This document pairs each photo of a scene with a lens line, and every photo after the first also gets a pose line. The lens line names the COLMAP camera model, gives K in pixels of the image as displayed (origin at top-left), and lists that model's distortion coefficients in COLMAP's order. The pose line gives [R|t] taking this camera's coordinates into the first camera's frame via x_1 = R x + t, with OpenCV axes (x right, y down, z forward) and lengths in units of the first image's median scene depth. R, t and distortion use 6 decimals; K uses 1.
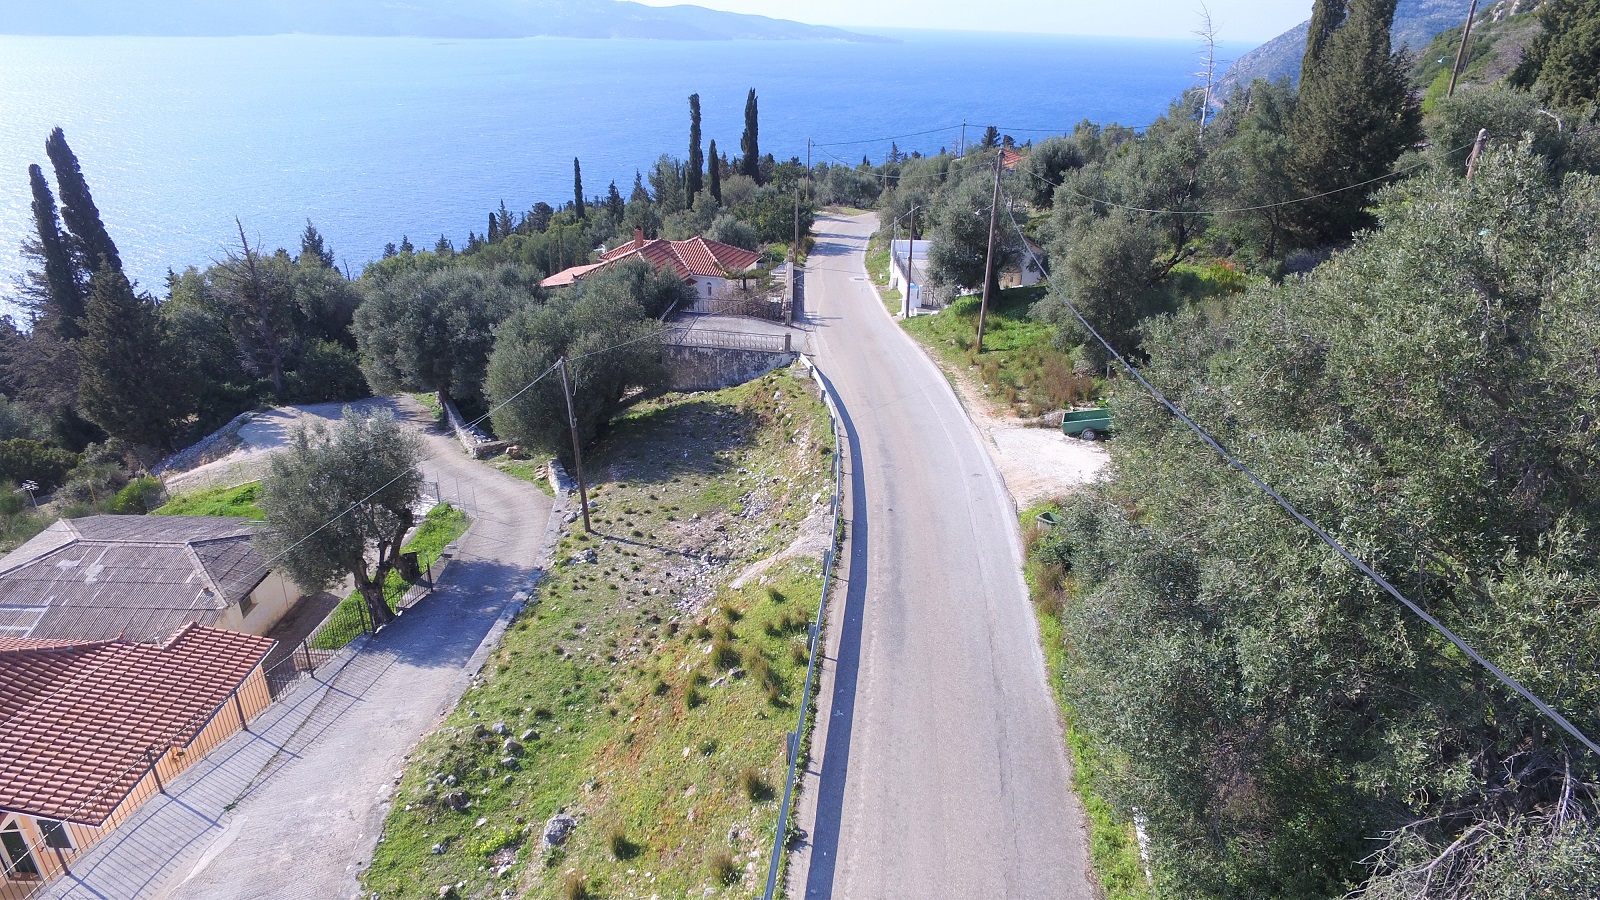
lens RADIAL K [[930.1, 0, 802.7], [0, 930.1, 455.9], [0, 0, 1]] dist [-0.004605, 0.006324]
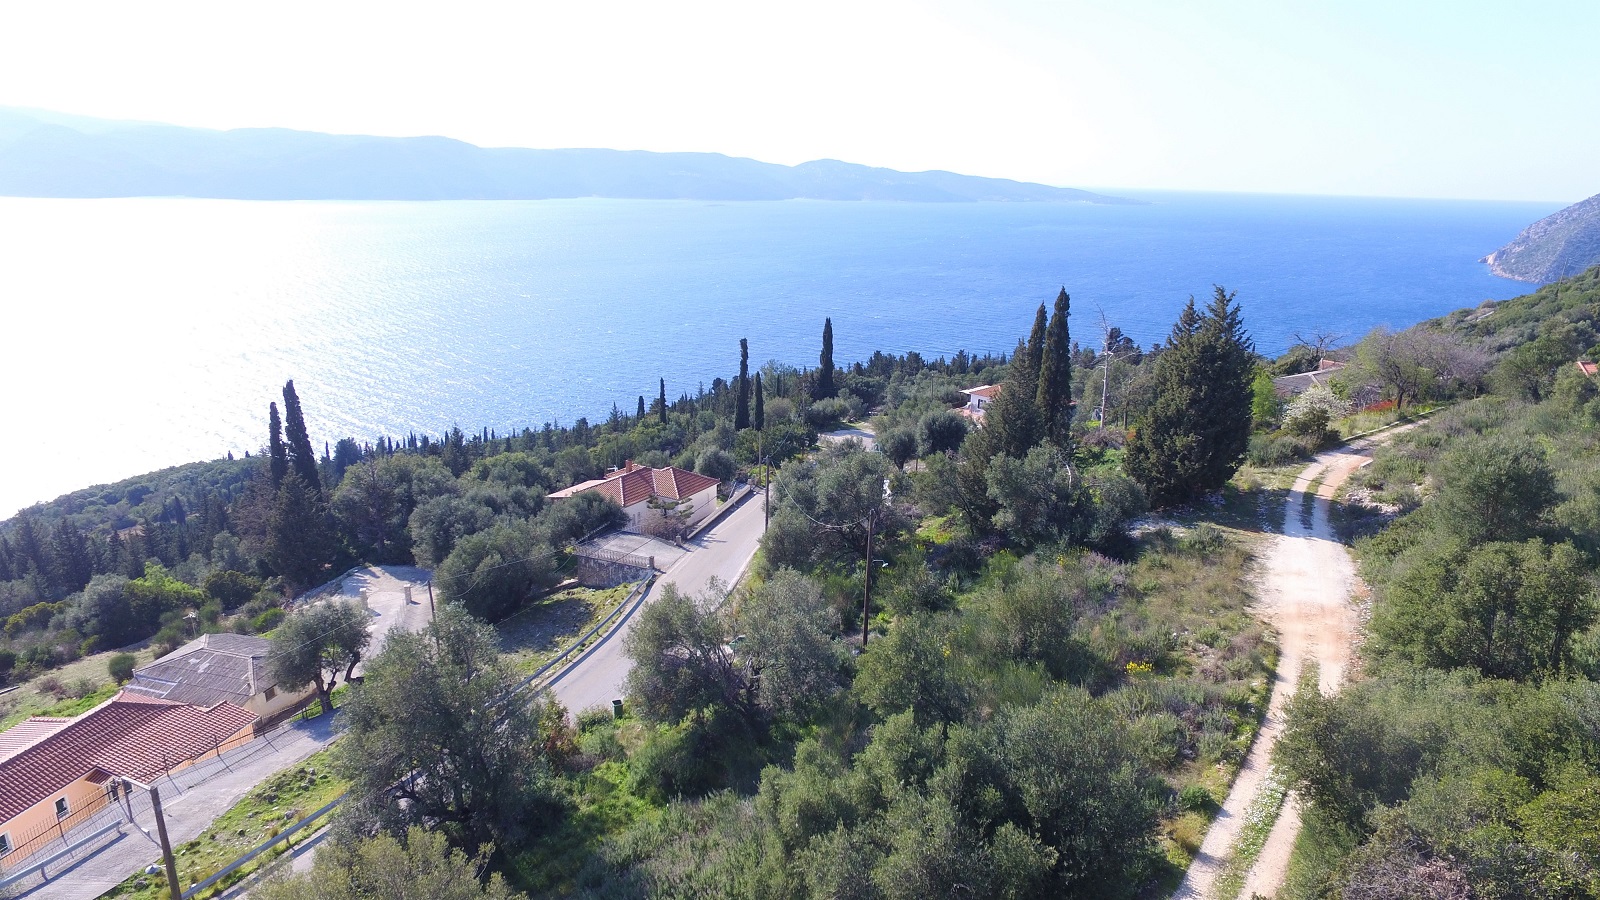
lens RADIAL K [[930.1, 0, 796.7], [0, 930.1, 452.4], [0, 0, 1]] dist [-0.004605, 0.006324]
pose [[0.967788, 0.065412, -0.243119, 0.279812], [-0.102671, 0.984253, -0.143890, -0.052696], [0.229879, 0.164216, 0.959265, -0.202694]]
